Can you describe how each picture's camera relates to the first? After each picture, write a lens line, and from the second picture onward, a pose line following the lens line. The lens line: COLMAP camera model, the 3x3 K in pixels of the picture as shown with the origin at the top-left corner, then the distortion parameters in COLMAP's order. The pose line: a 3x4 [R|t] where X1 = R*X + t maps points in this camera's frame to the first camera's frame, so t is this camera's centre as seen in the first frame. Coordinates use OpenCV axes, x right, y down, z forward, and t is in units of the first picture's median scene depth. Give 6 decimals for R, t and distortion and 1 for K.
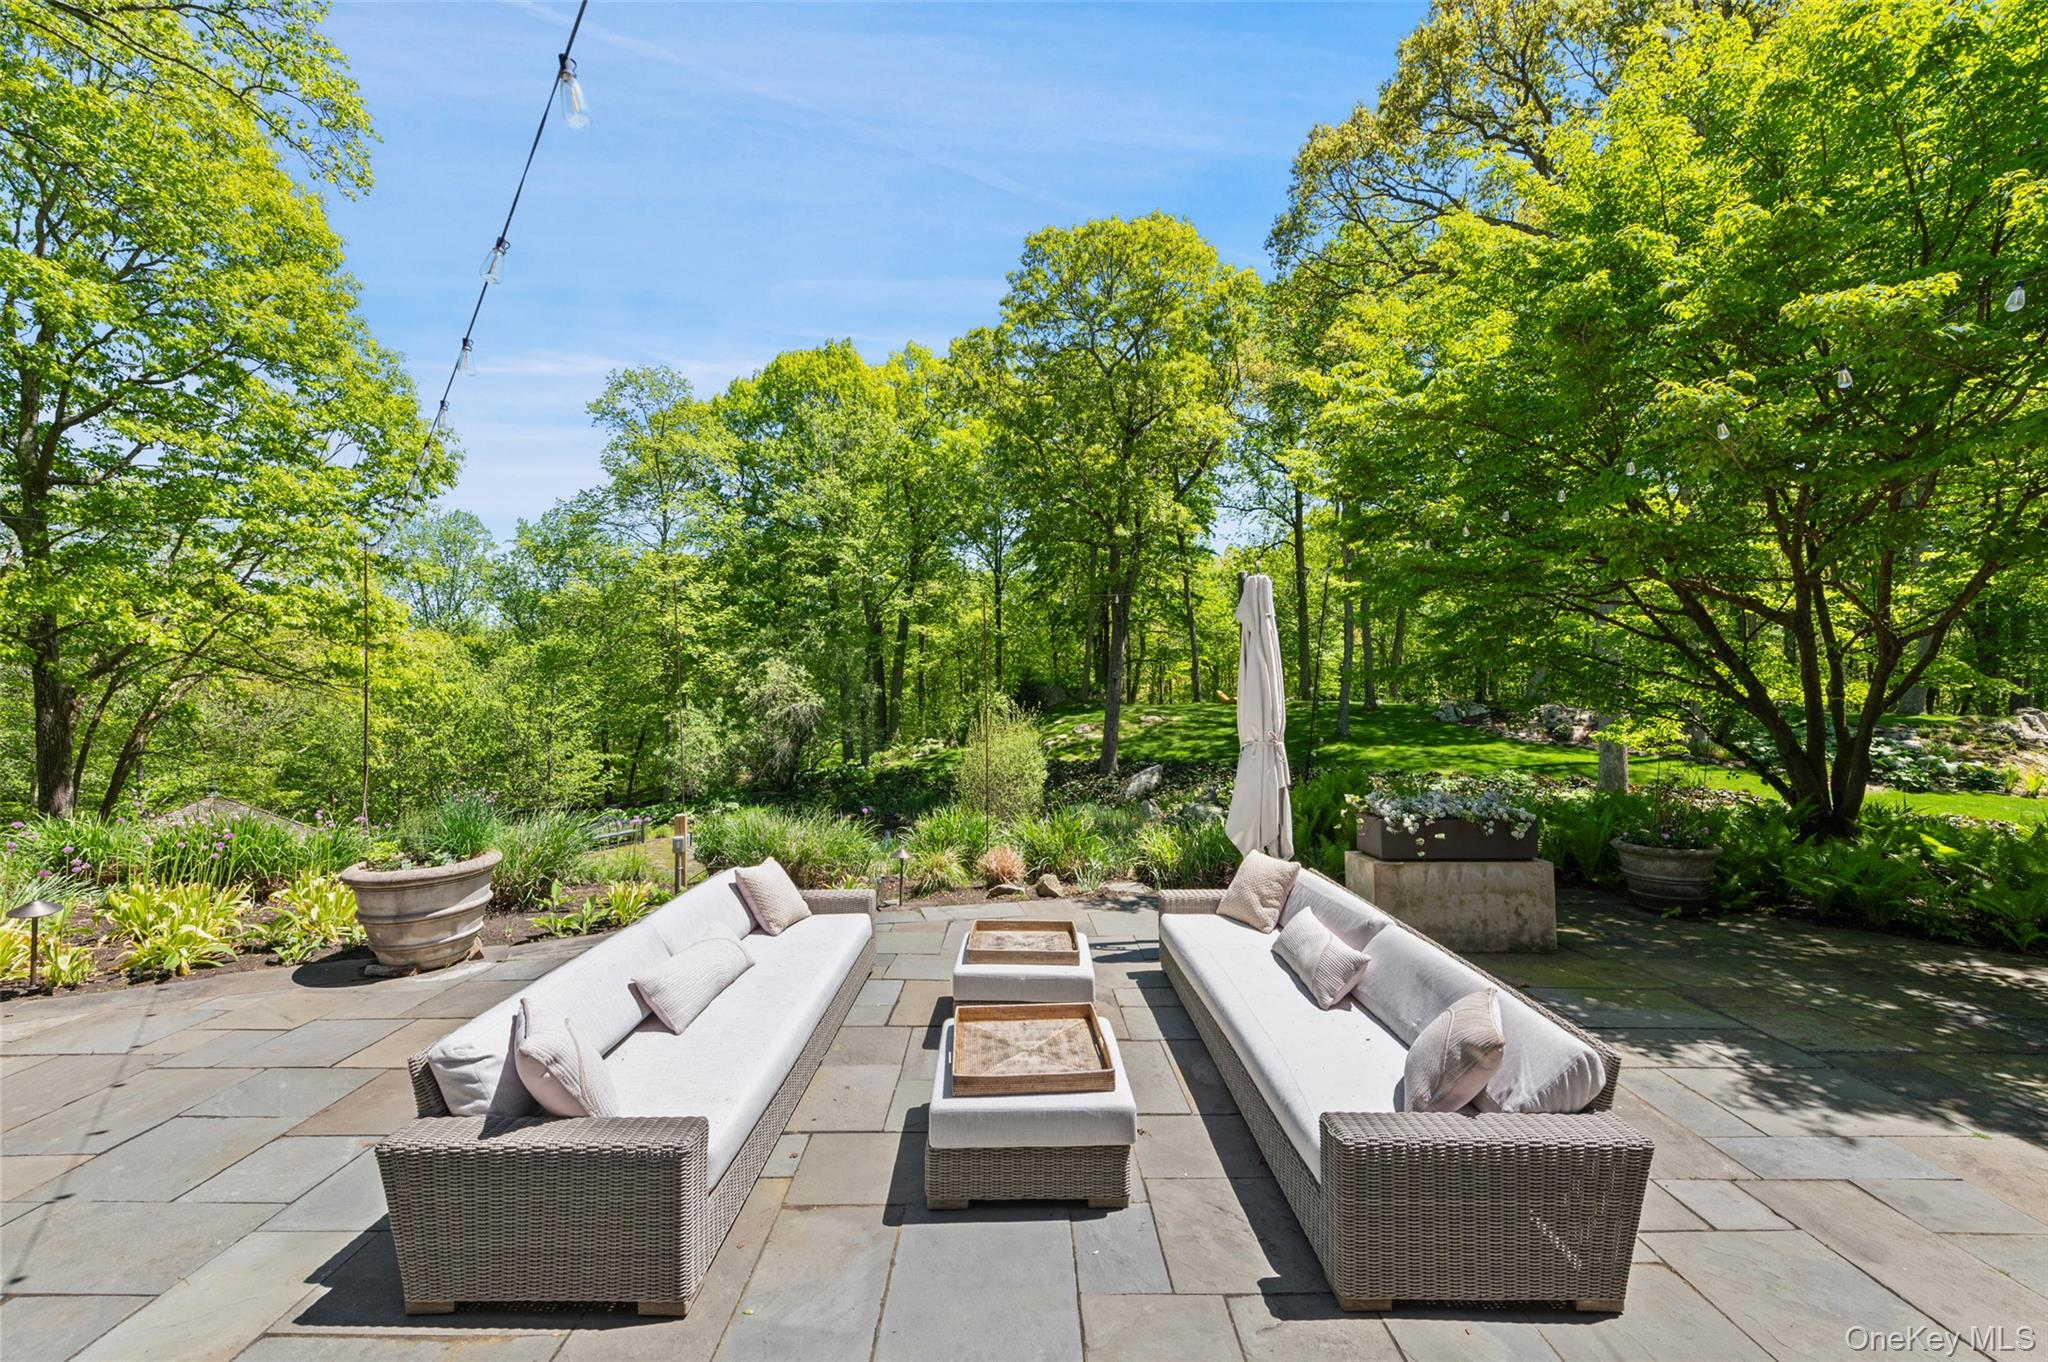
lens RADIAL K [[804.3, 0, 1018.6], [0, 804.3, 691.5], [0, 0, 1]] dist [0.003687, 0.000140]
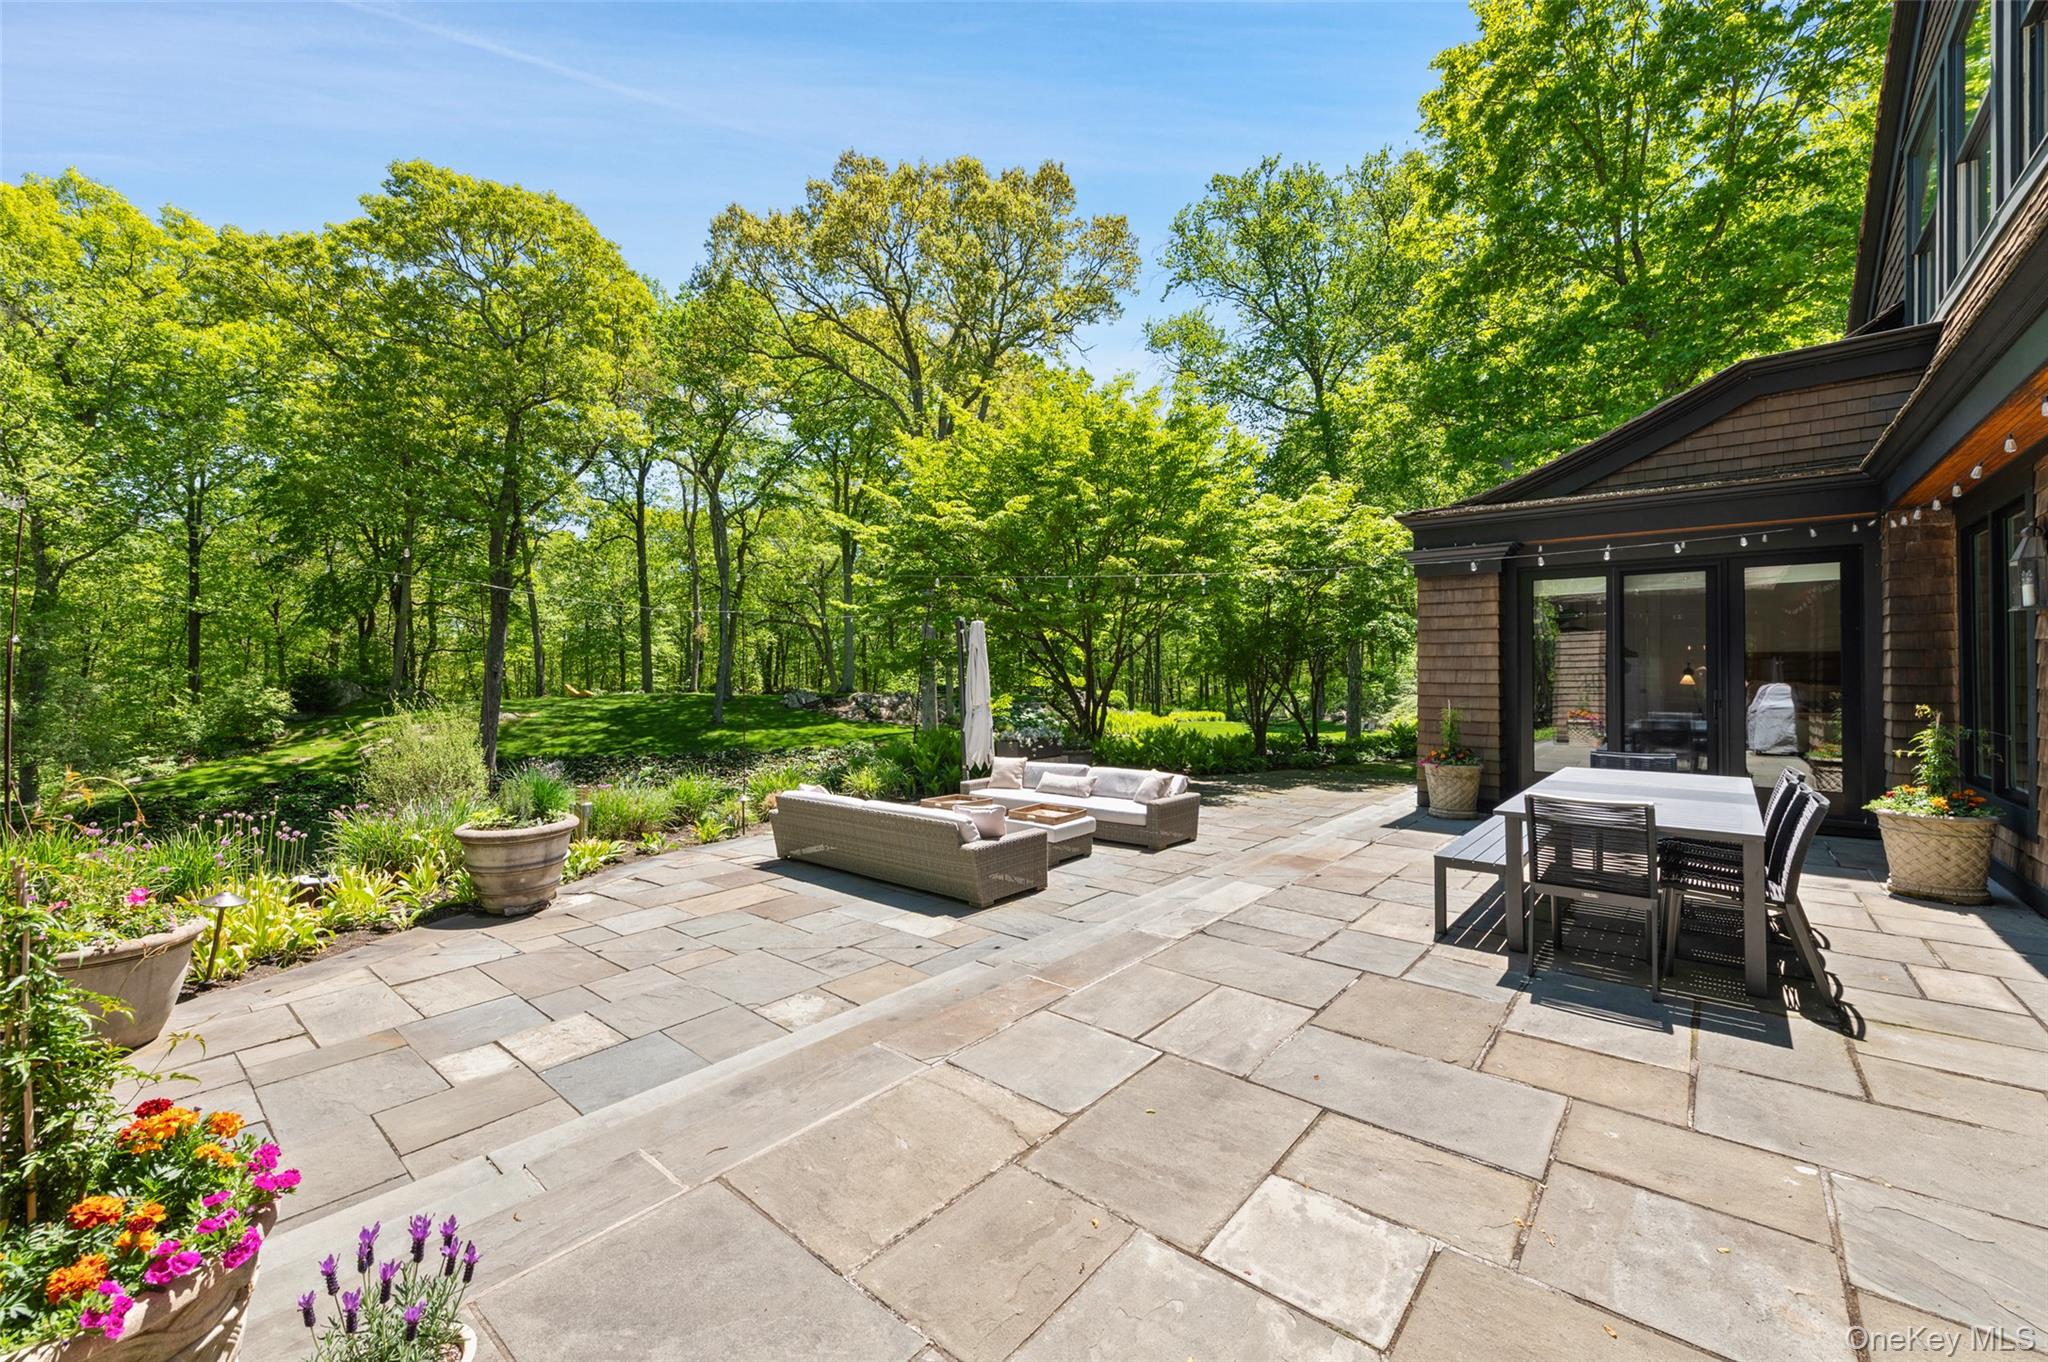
lens RADIAL K [[804.3, 0, 1030.7], [0, 804.3, 676.9], [0, 0, 1]] dist [0.003687, 0.000140]
pose [[0.646679, -0.003540, 0.762754, -0.189330], [0.010898, 0.999930, -0.004598, -0.000133], [-0.762684, 0.011286, 0.646673, -0.064543]]
